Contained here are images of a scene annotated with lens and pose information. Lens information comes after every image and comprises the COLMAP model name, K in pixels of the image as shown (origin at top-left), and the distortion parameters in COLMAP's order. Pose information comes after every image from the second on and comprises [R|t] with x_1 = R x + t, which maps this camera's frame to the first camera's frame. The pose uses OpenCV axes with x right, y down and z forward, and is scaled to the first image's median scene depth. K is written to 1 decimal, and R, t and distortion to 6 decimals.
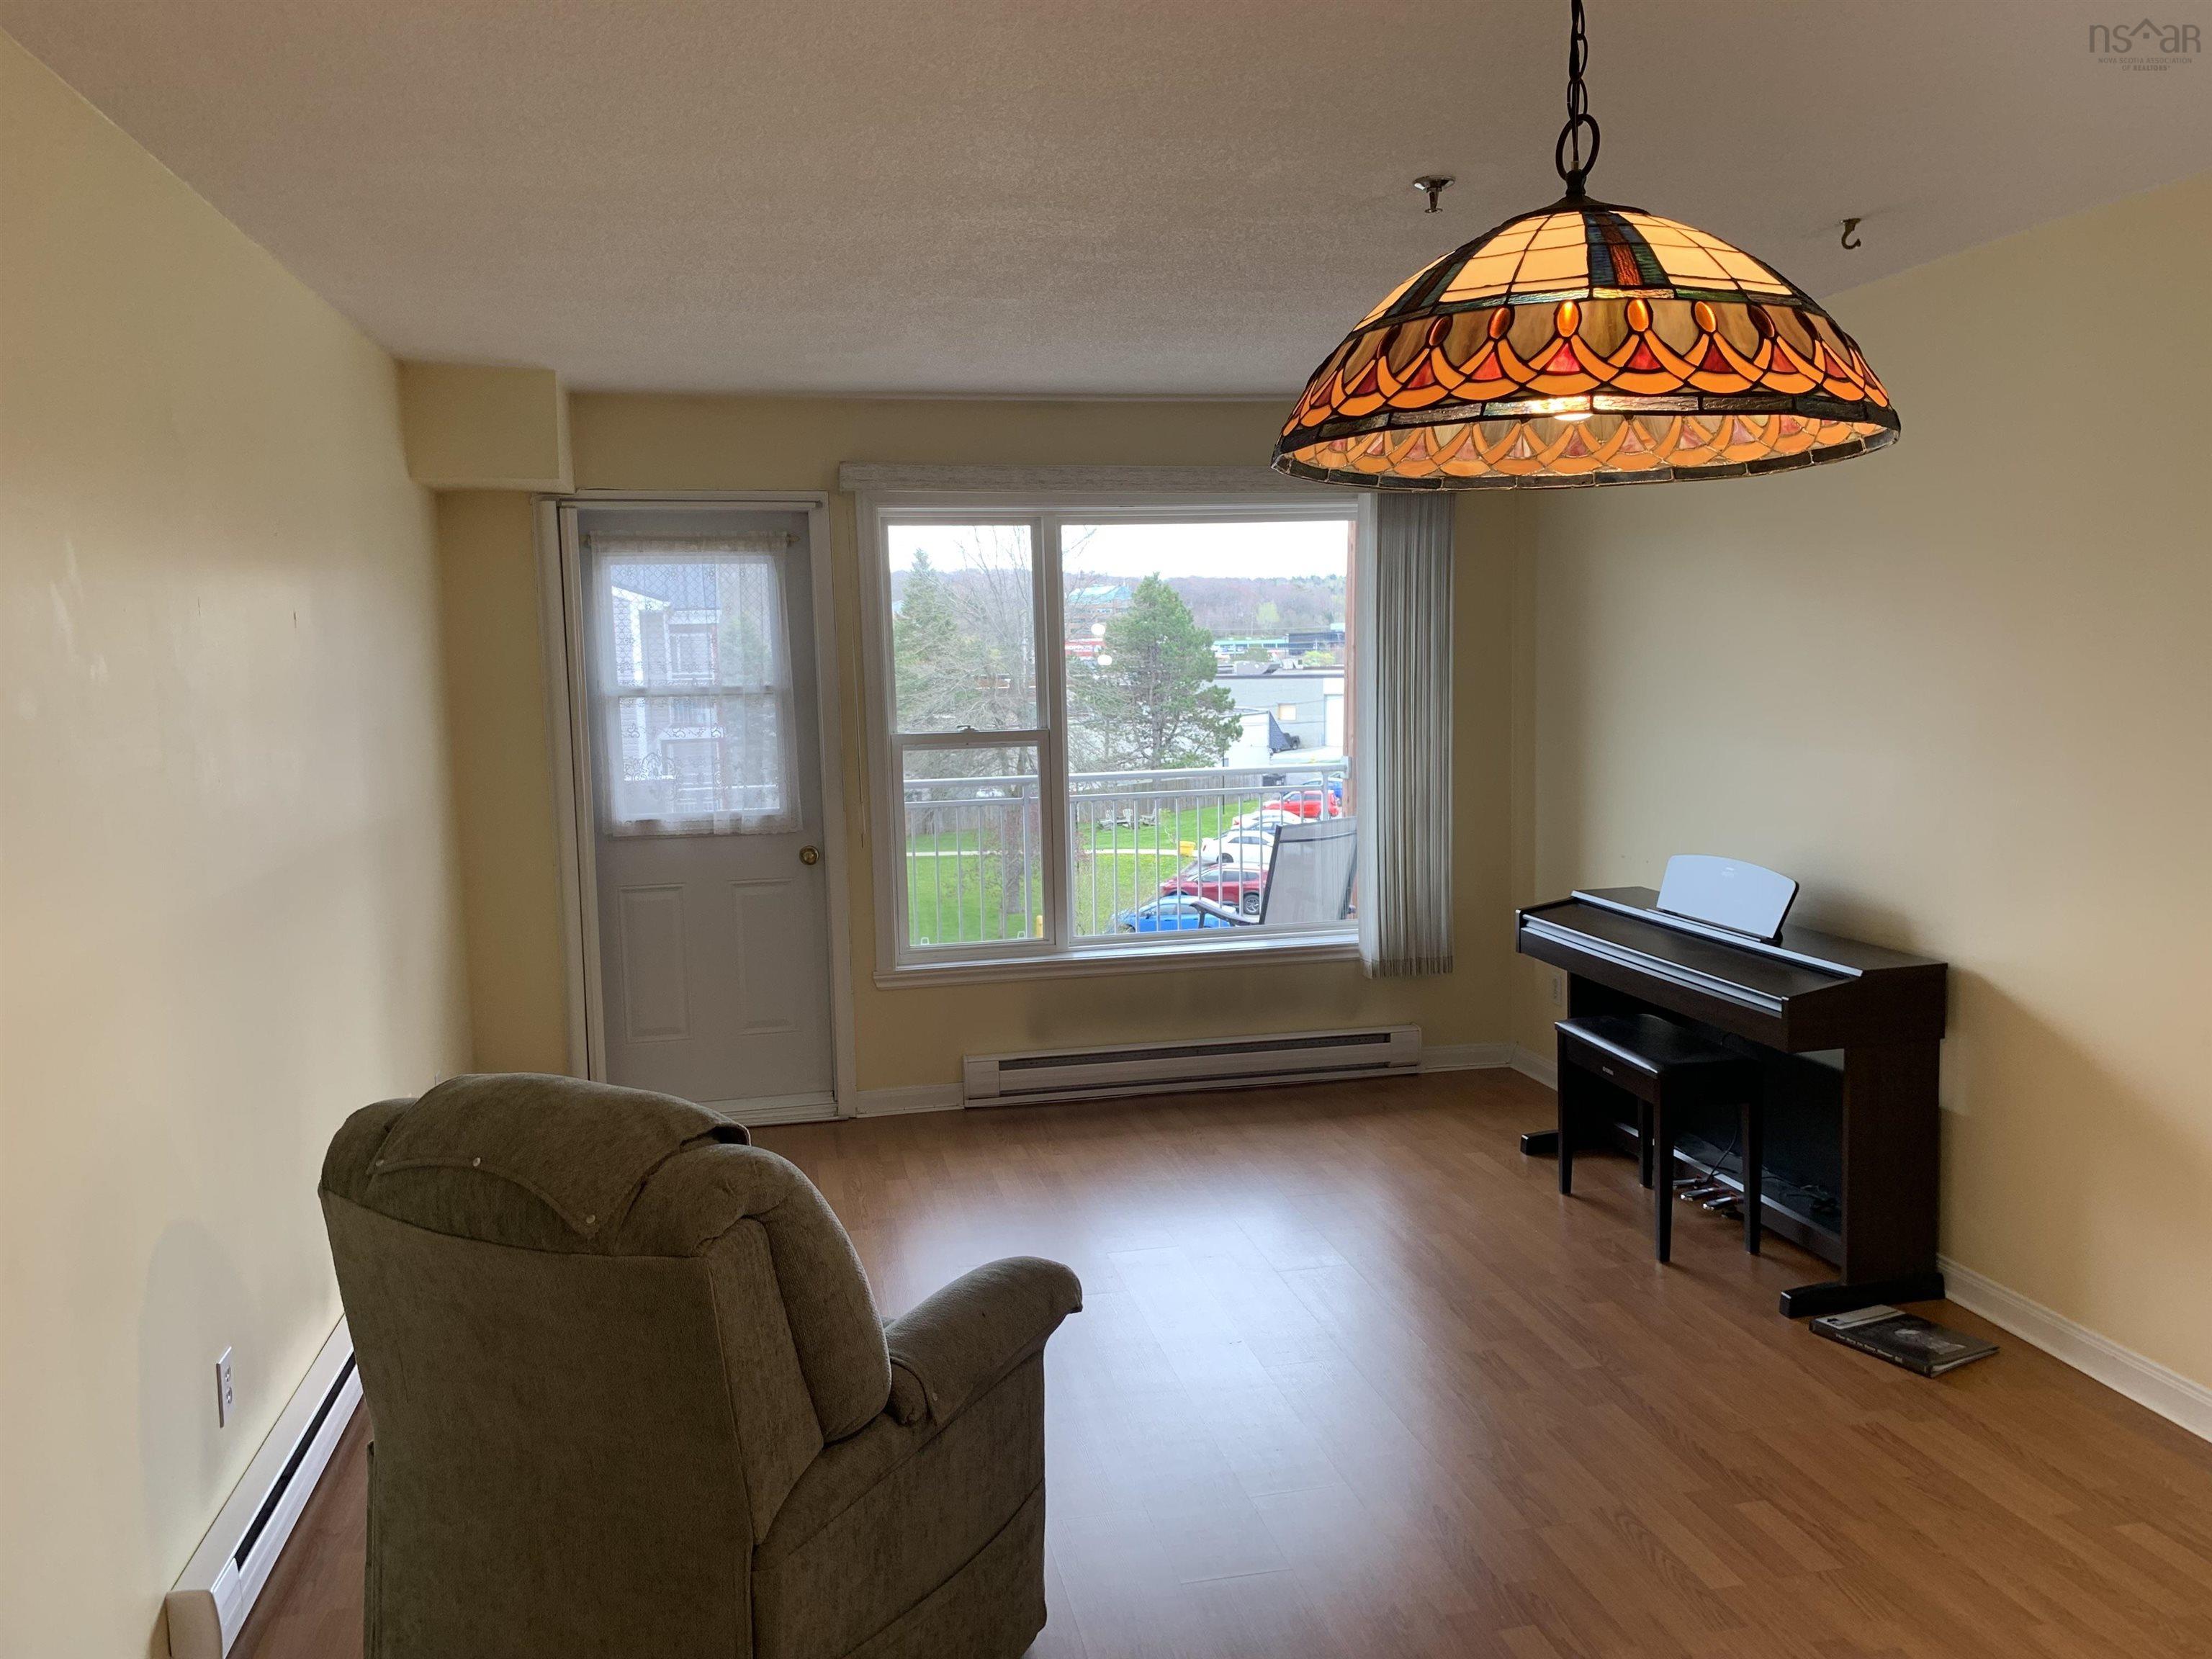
lens RADIAL K [[1687.3, 0, 1117.4], [0, 1687.3, 836.1], [0, 0, 1]] dist [0.011658, -0.014892]
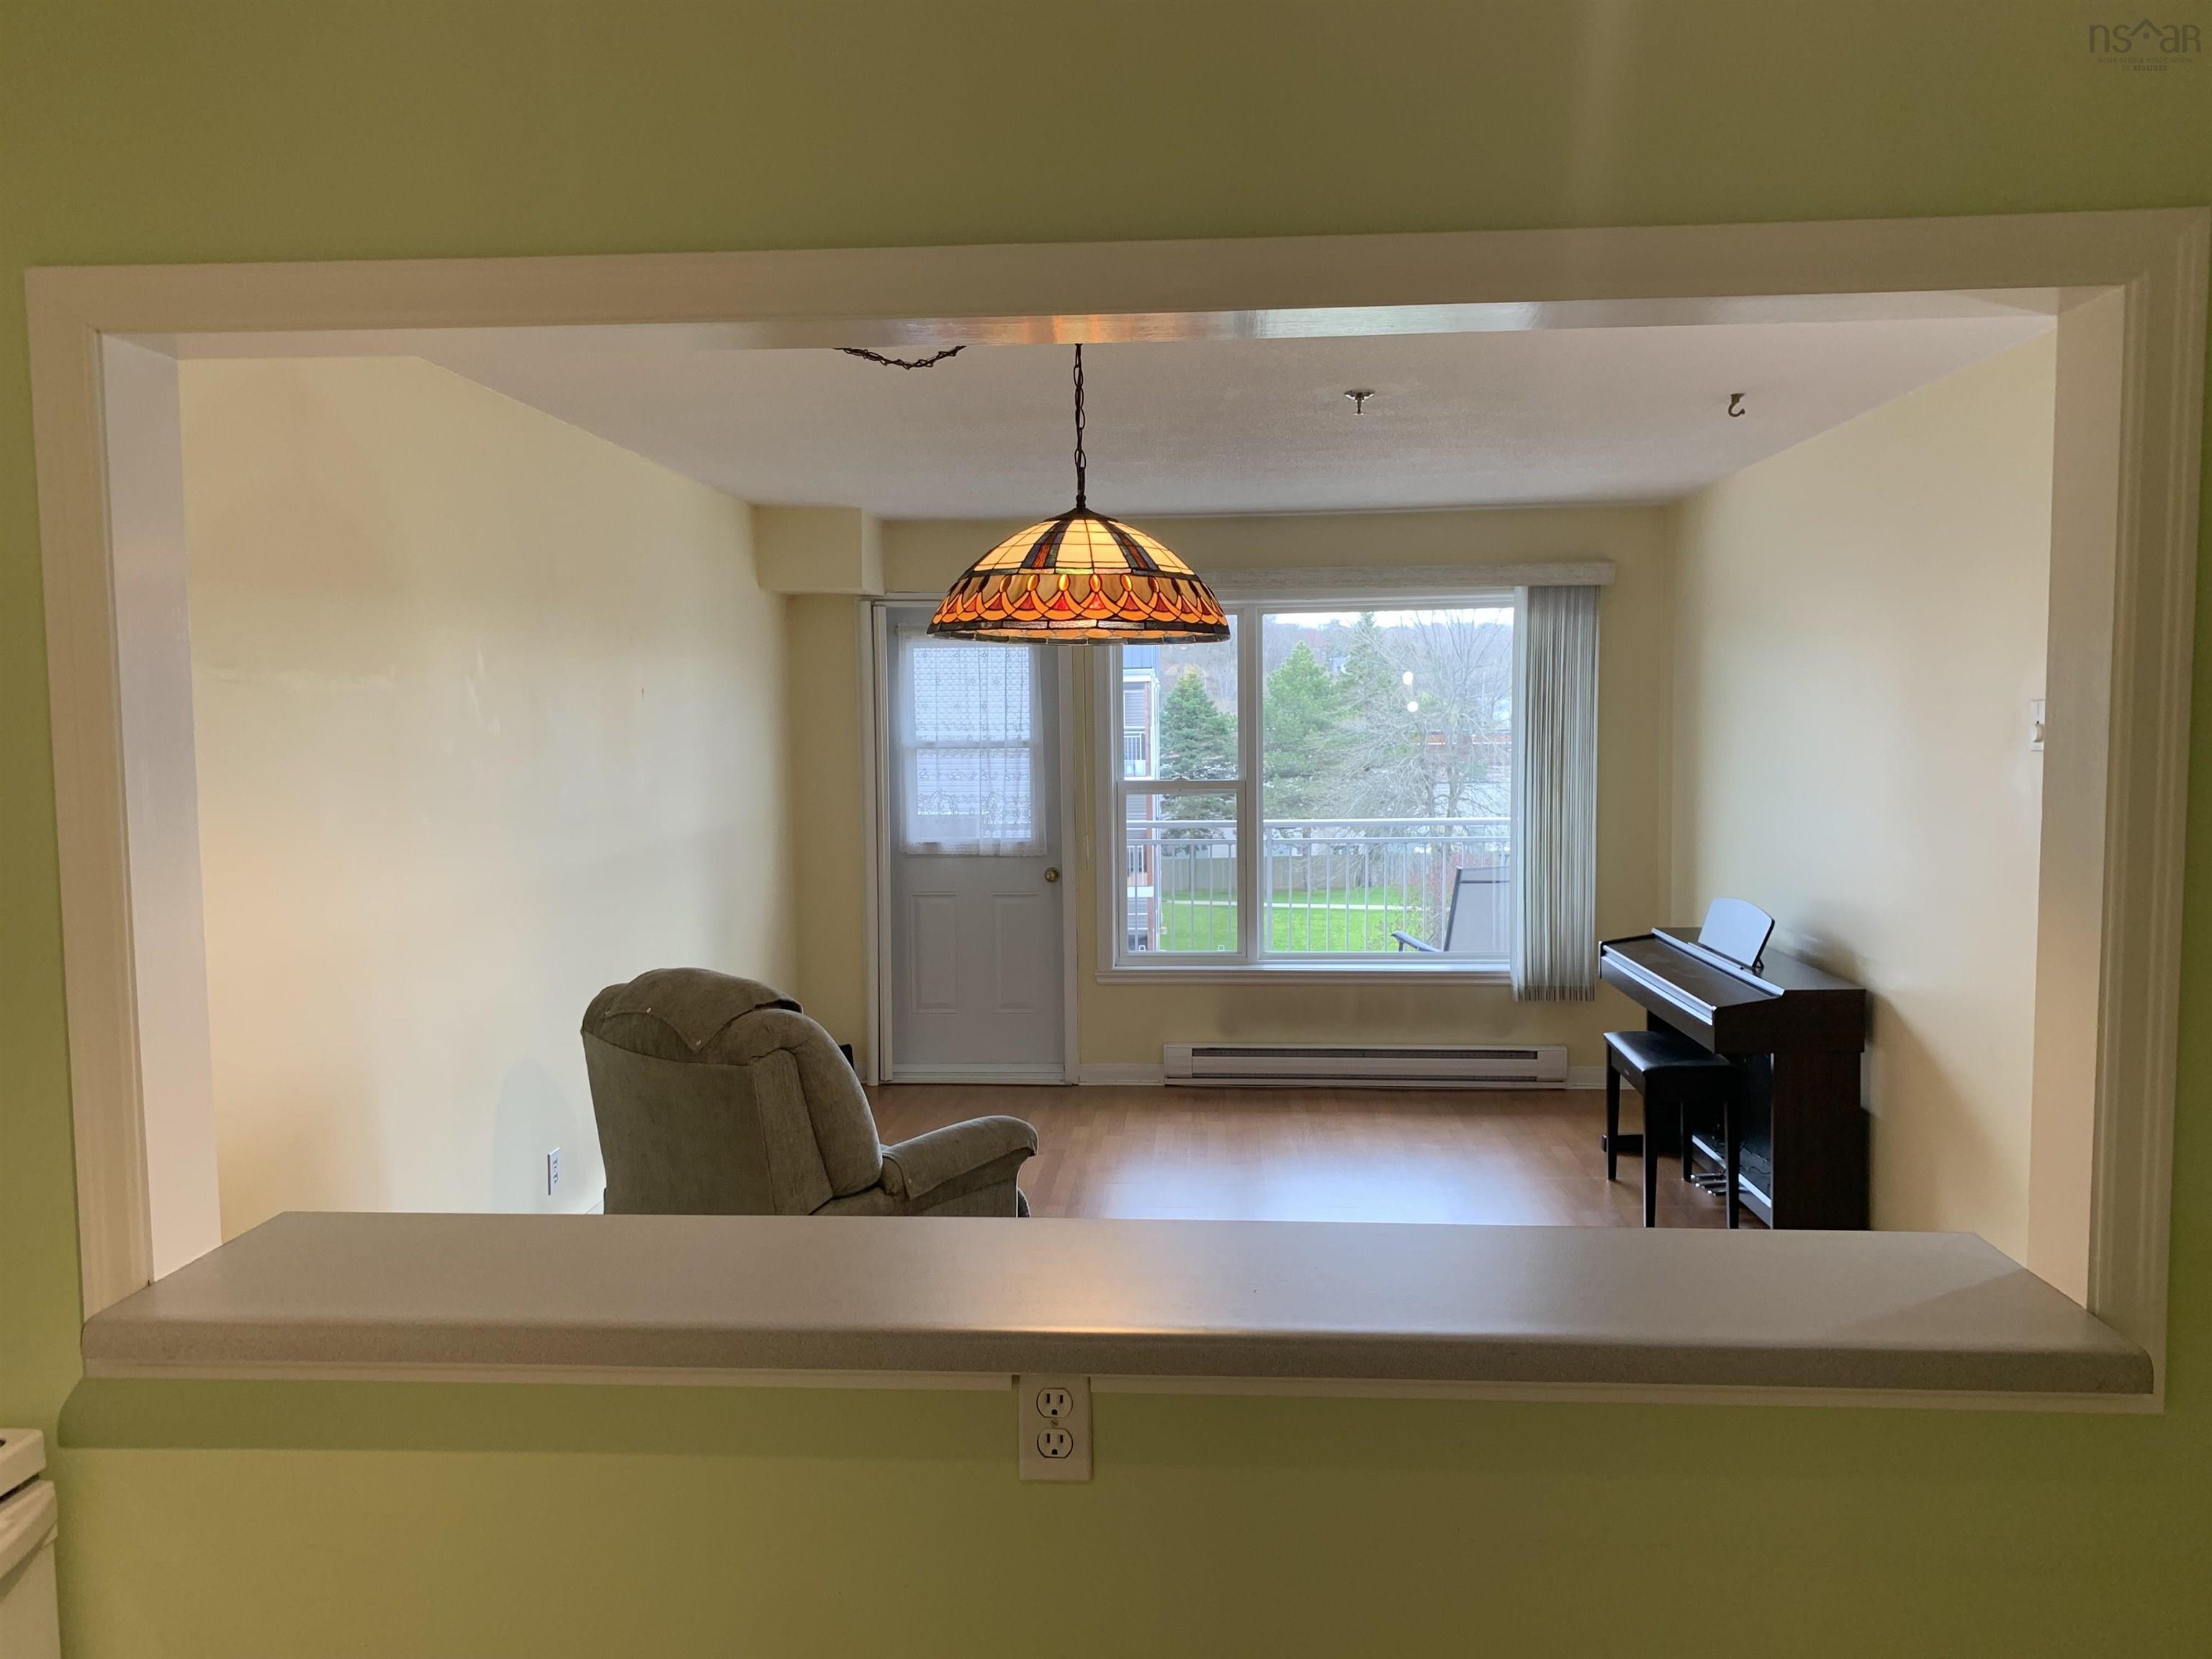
lens RADIAL K [[1687.3, 0, 1097.9], [0, 1687.3, 827.6], [0, 0, 1]] dist [0.011658, -0.014892]
pose [[0.959858, 0.031404, -0.278722, 0.208853], [-0.041700, 0.998647, -0.031085, 0.014143], [0.277369, 0.041459, 0.959869, -0.215713]]
